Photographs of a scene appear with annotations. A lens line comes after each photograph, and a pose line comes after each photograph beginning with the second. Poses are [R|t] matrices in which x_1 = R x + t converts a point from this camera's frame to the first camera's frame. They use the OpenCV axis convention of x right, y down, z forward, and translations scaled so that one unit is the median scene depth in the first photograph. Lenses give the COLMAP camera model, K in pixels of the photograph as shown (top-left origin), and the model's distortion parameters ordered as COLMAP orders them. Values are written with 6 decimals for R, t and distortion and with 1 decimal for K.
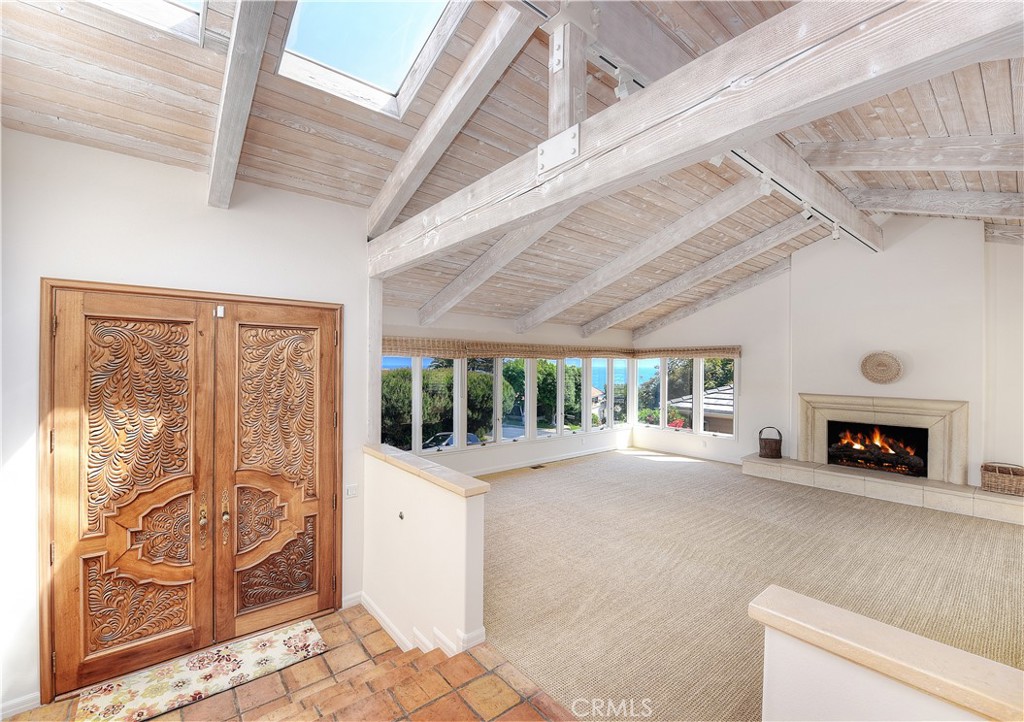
lens RADIAL K [[432.7, 0, 502.0], [0, 432.7, 361.6], [0, 0, 1]] dist [-0.001511, -0.009577]
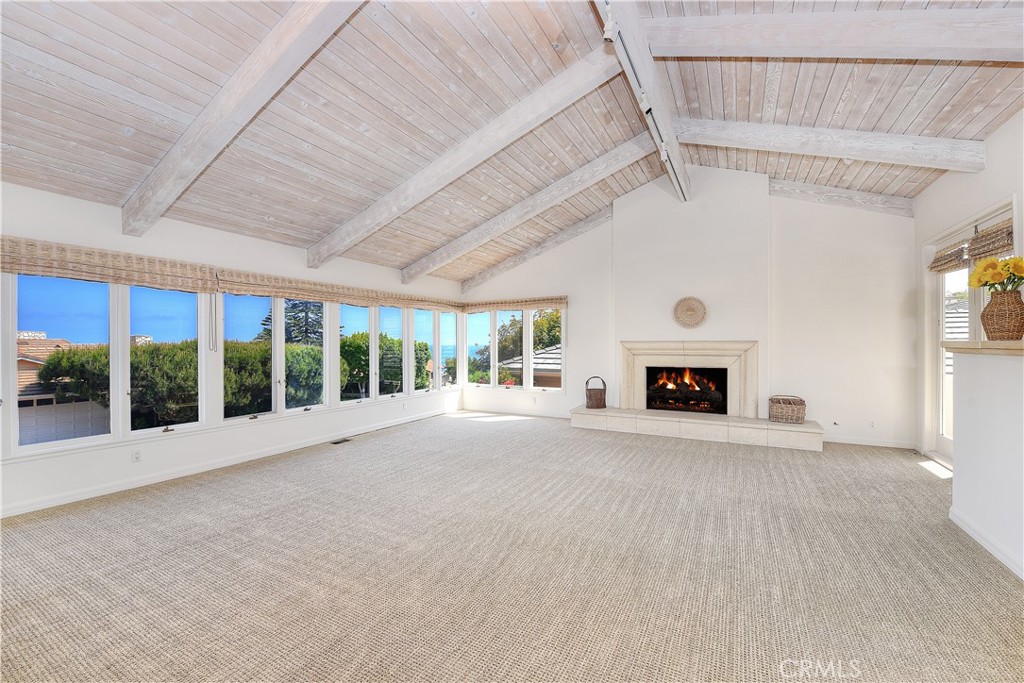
lens RADIAL K [[409.7, 0, 513.2], [0, 409.7, 341.9], [0, 0, 1]] dist [-0.015787, -0.000990]
pose [[0.924021, -0.010090, 0.382209, 0.096314], [0.008258, 0.999945, 0.006434, 0.065931], [-0.382253, -0.002789, 0.924054, 0.217648]]
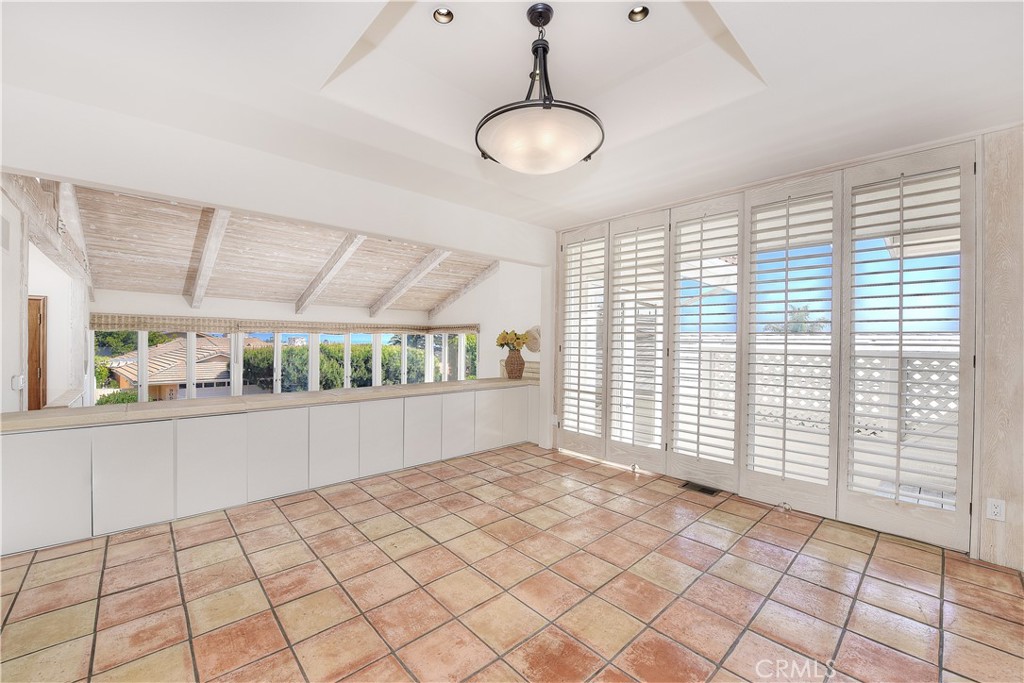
lens RADIAL K [[409.7, 0, 513.2], [0, 409.7, 341.9], [0, 0, 1]] dist [-0.015787, -0.000990]
pose [[0.997256, 0.002048, 0.073996, 0.621100], [-0.002785, 0.999948, 0.009860, 0.004680], [-0.073972, -0.010039, 0.997210, -0.273638]]
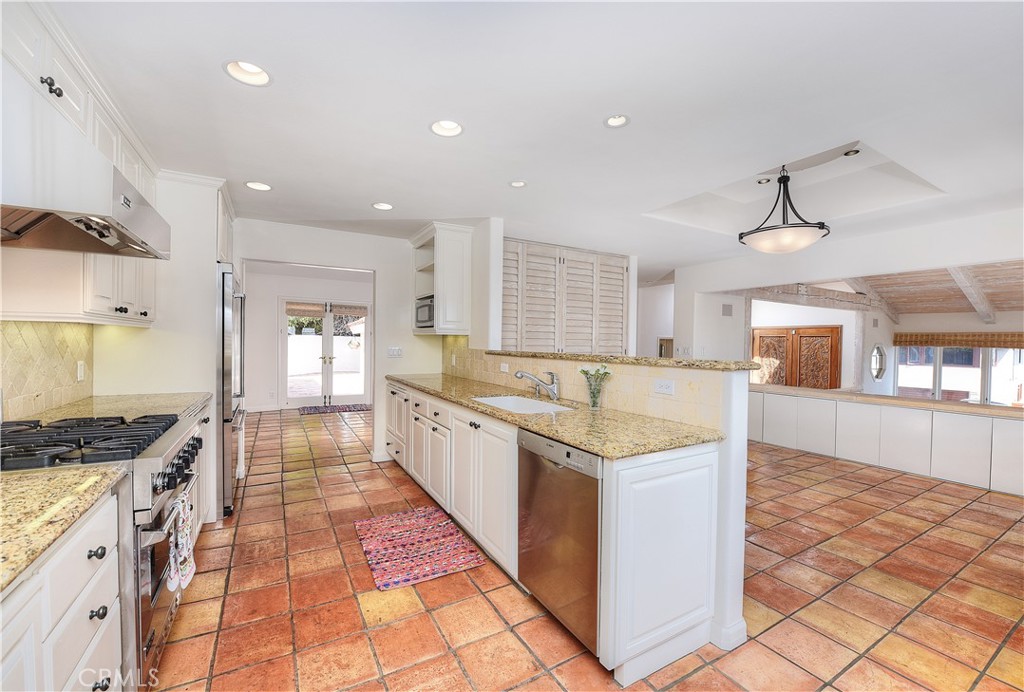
lens RADIAL K [[413.1, 0, 508.9], [0, 413.1, 346.7], [0, 0, 1]] dist [-0.019170, -0.000339]
pose [[-0.162131, 0.001213, -0.986768, 1.142433], [-0.008841, 0.999957, 0.002682, -0.002484], [0.986730, 0.009159, -0.162113, -0.227811]]
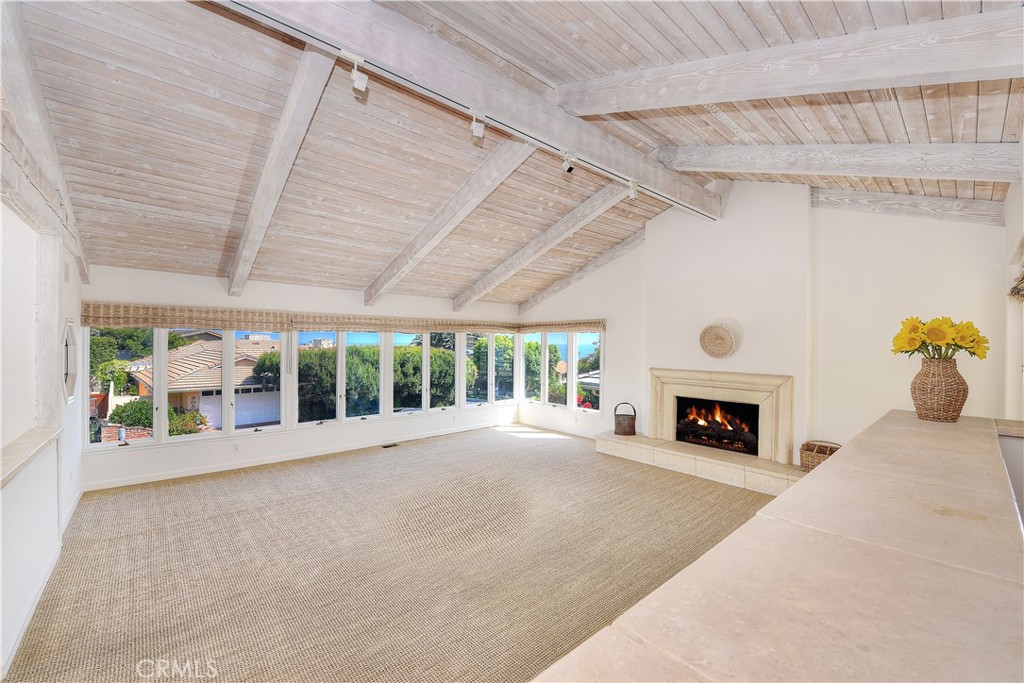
lens RADIAL K [[409.7, 0, 513.2], [0, 409.7, 341.9], [0, 0, 1]] dist [-0.015787, -0.000990]
pose [[0.999015, -0.000909, 0.044372, 0.334974], [0.000620, 0.999979, 0.006515, 0.008961], [-0.044377, -0.006481, 0.998994, 0.096434]]
